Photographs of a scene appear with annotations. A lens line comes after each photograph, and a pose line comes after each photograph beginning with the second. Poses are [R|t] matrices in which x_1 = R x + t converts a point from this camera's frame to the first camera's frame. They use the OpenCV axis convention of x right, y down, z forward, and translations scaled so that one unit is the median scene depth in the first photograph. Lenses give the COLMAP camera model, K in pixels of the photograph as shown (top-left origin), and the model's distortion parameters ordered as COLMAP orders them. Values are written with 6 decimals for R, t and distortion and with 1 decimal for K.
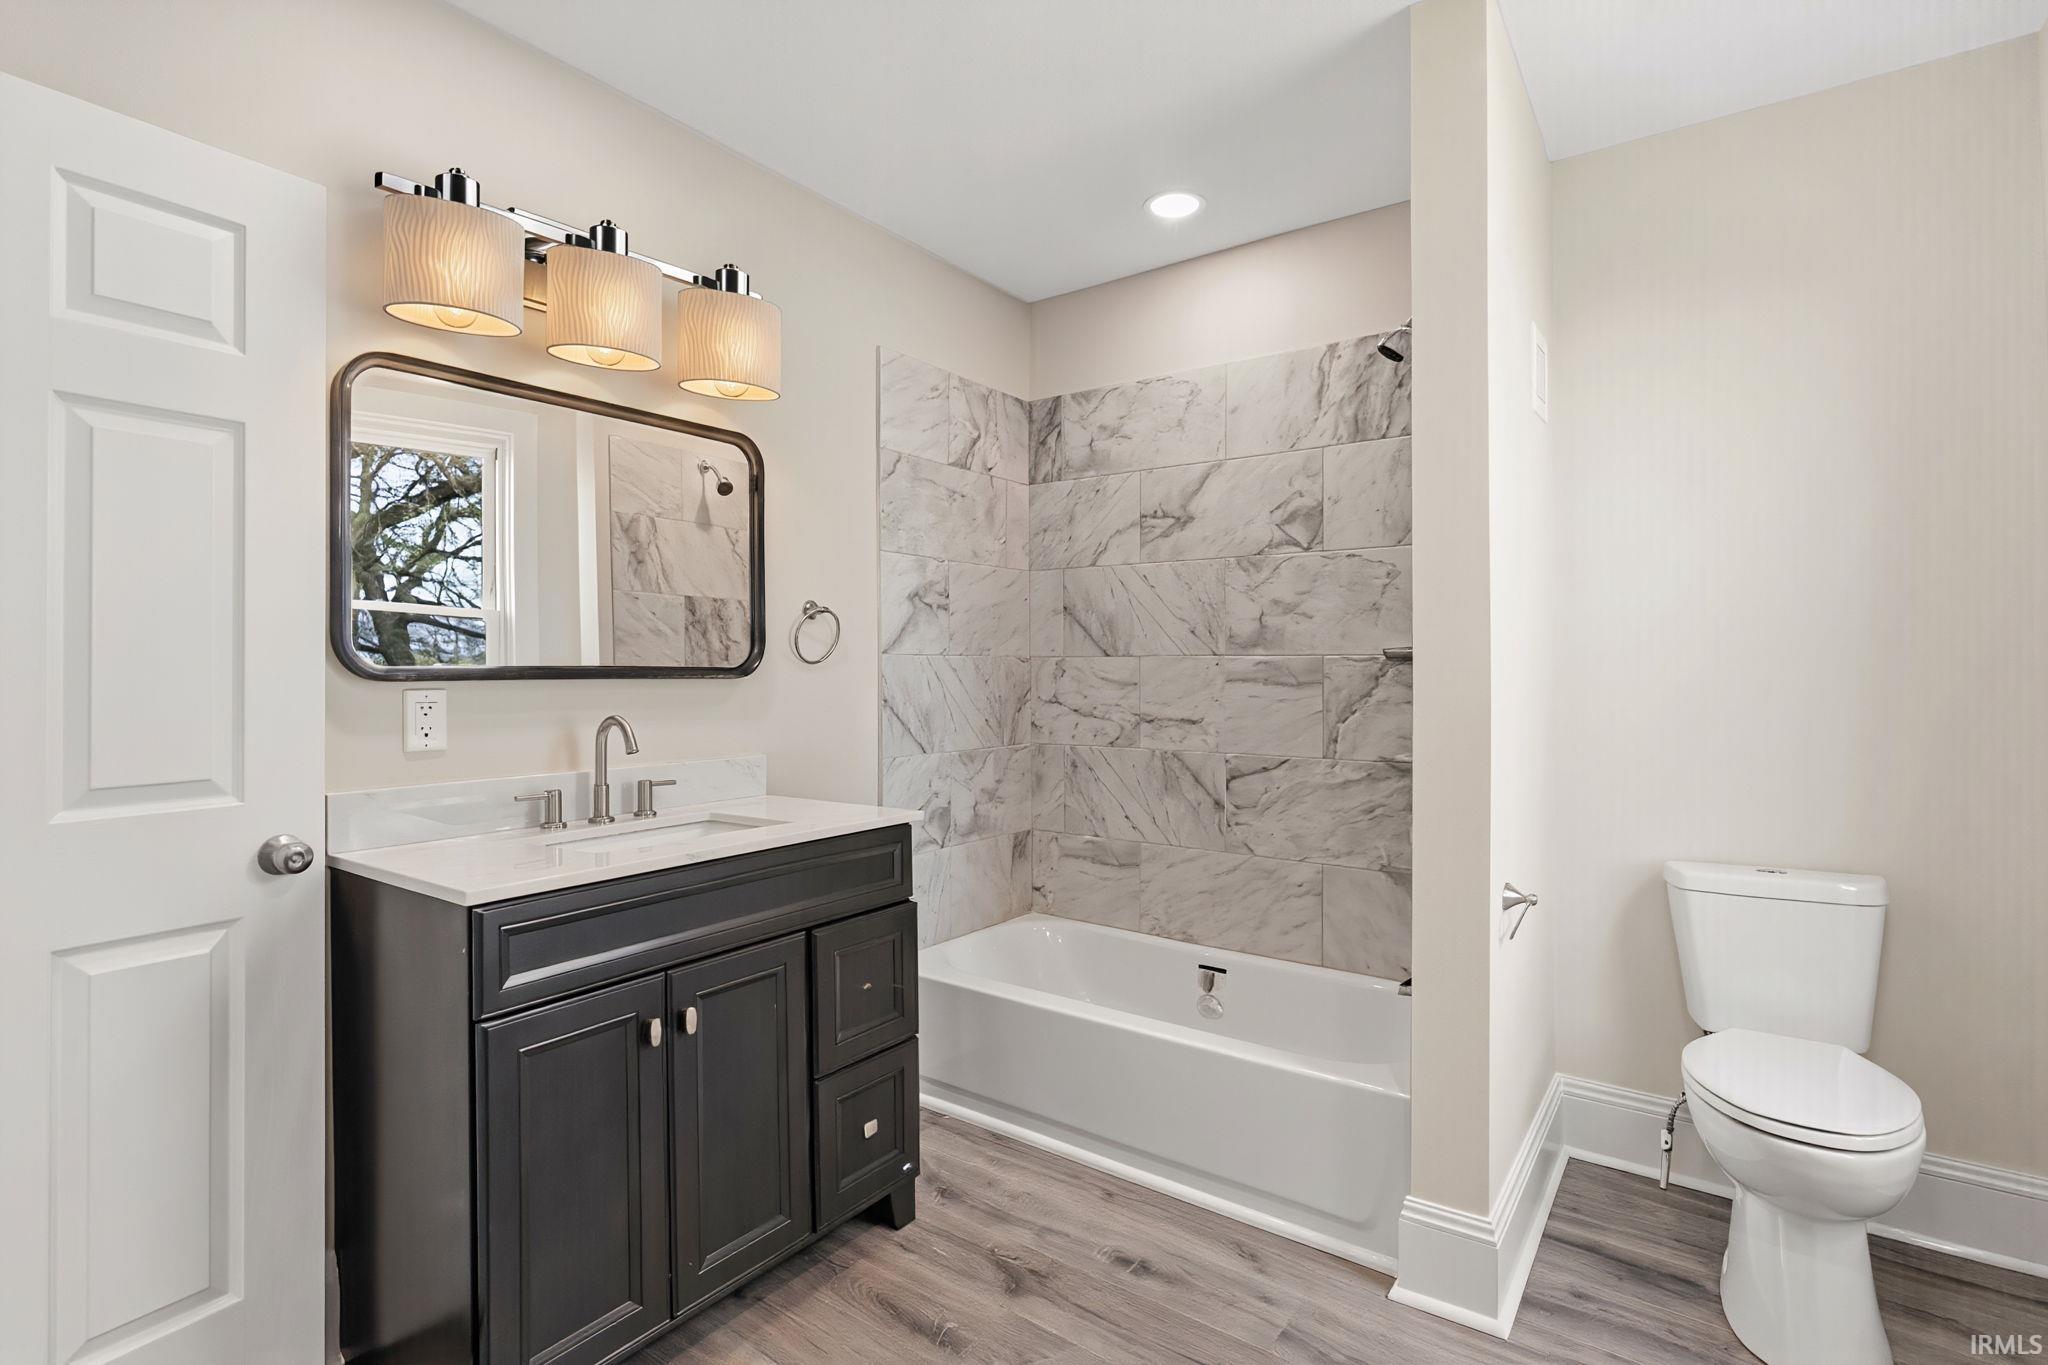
lens RADIAL K [[935.6, 0, 1024.3], [0, 935.6, 668.1], [0, 0, 1]] dist [0.000660, 0.000061]
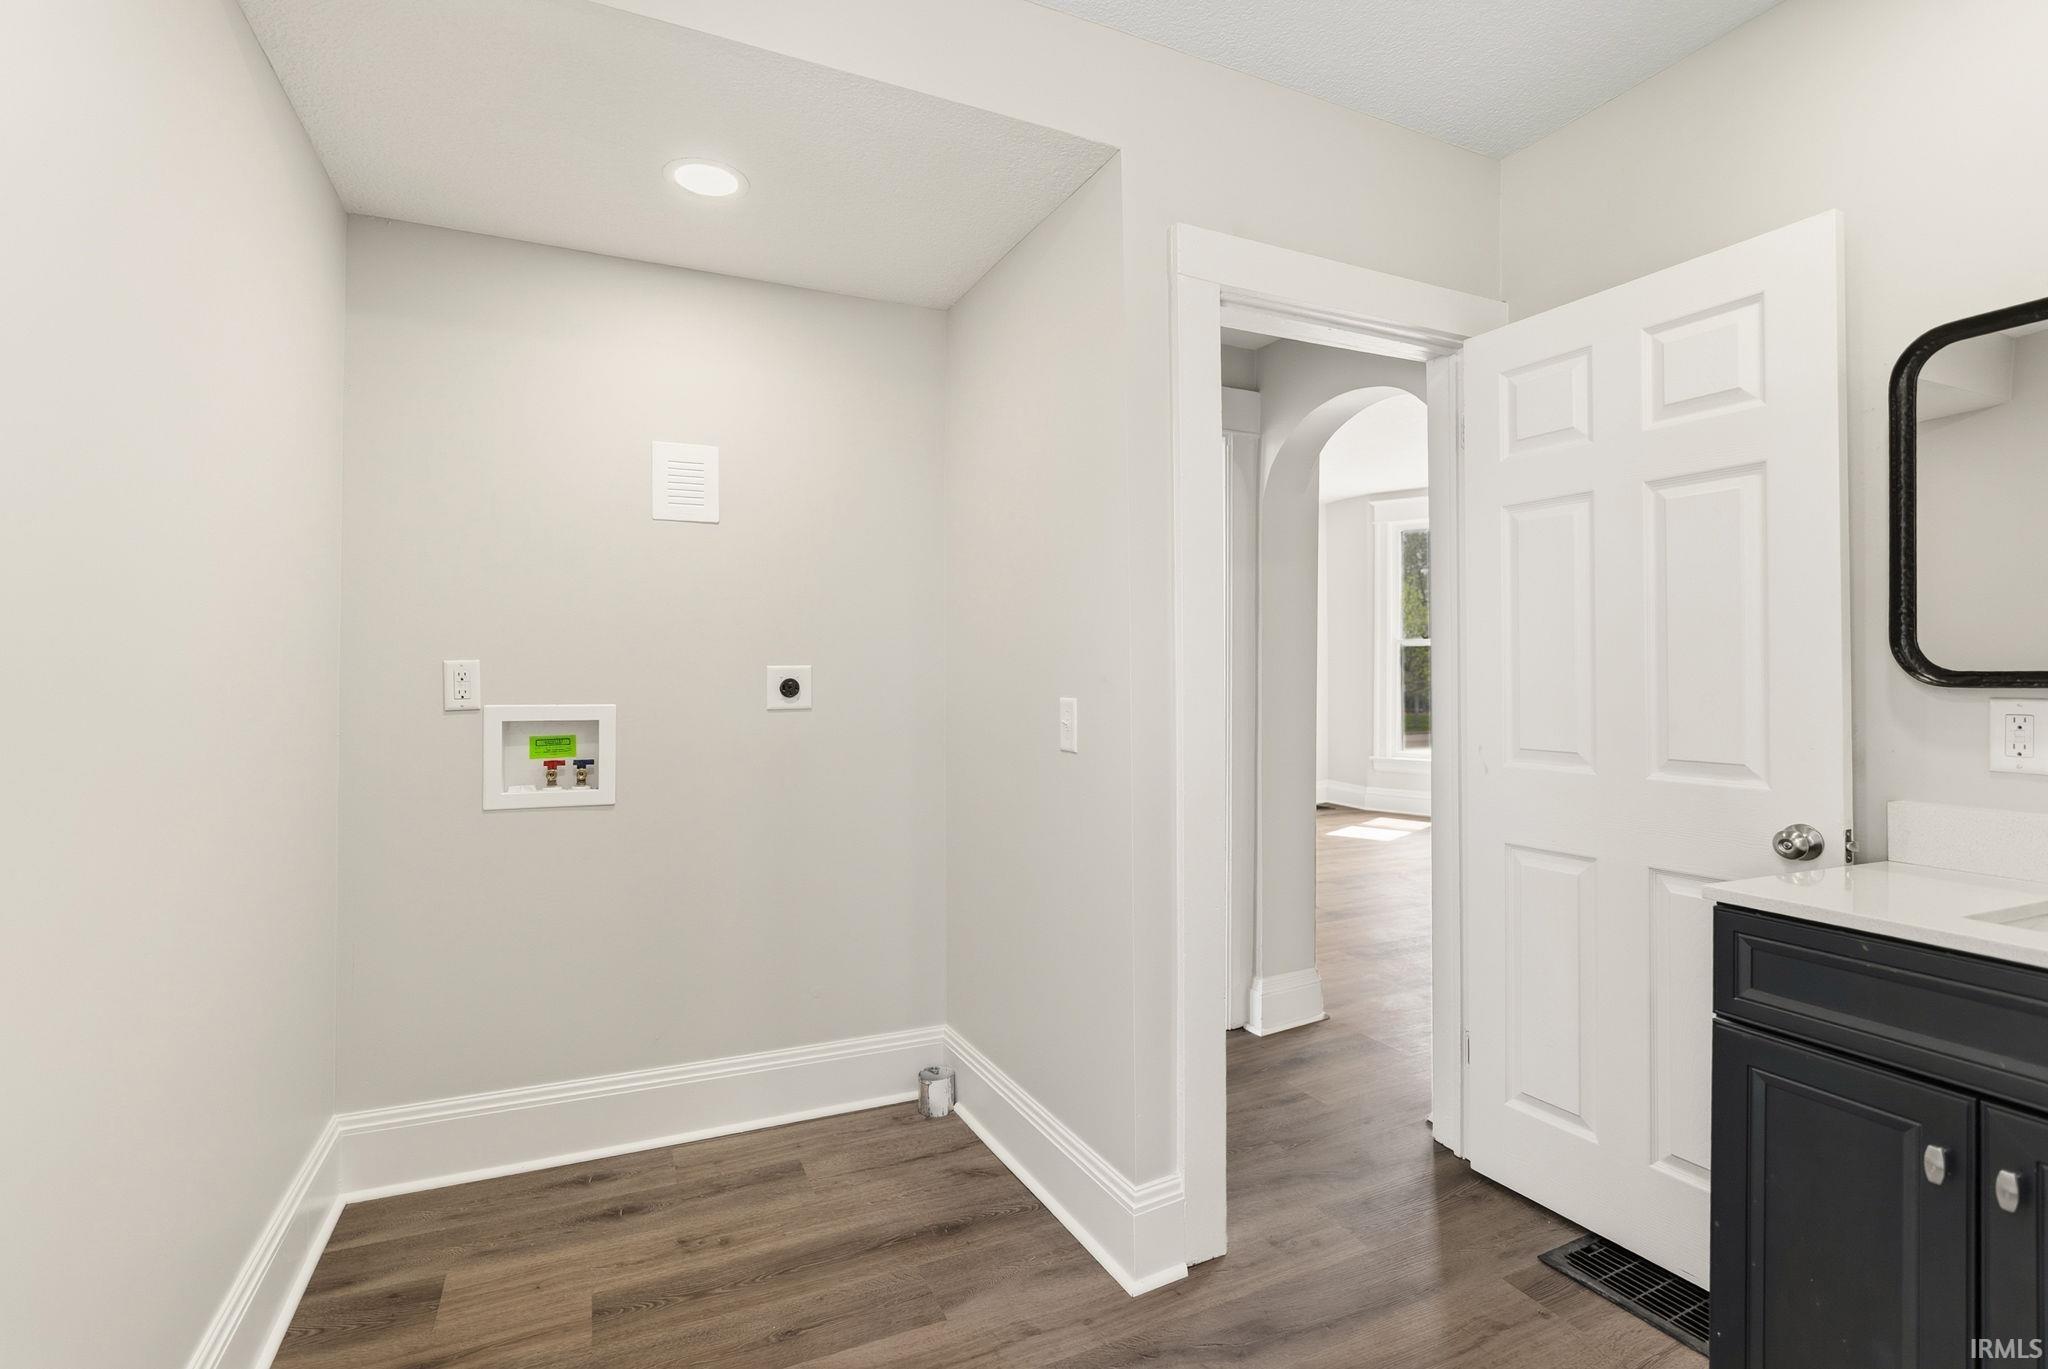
lens RADIAL K [[935.6, 0, 1020.3], [0, 935.6, 677.2], [0, 0, 1]] dist [0.000660, 0.000061]
pose [[-0.472008, 0.016441, -0.881441, 0.637145], [0.007063, 0.999865, 0.014868, -0.019080], [0.881566, 0.000792, -0.472060, 0.738576]]
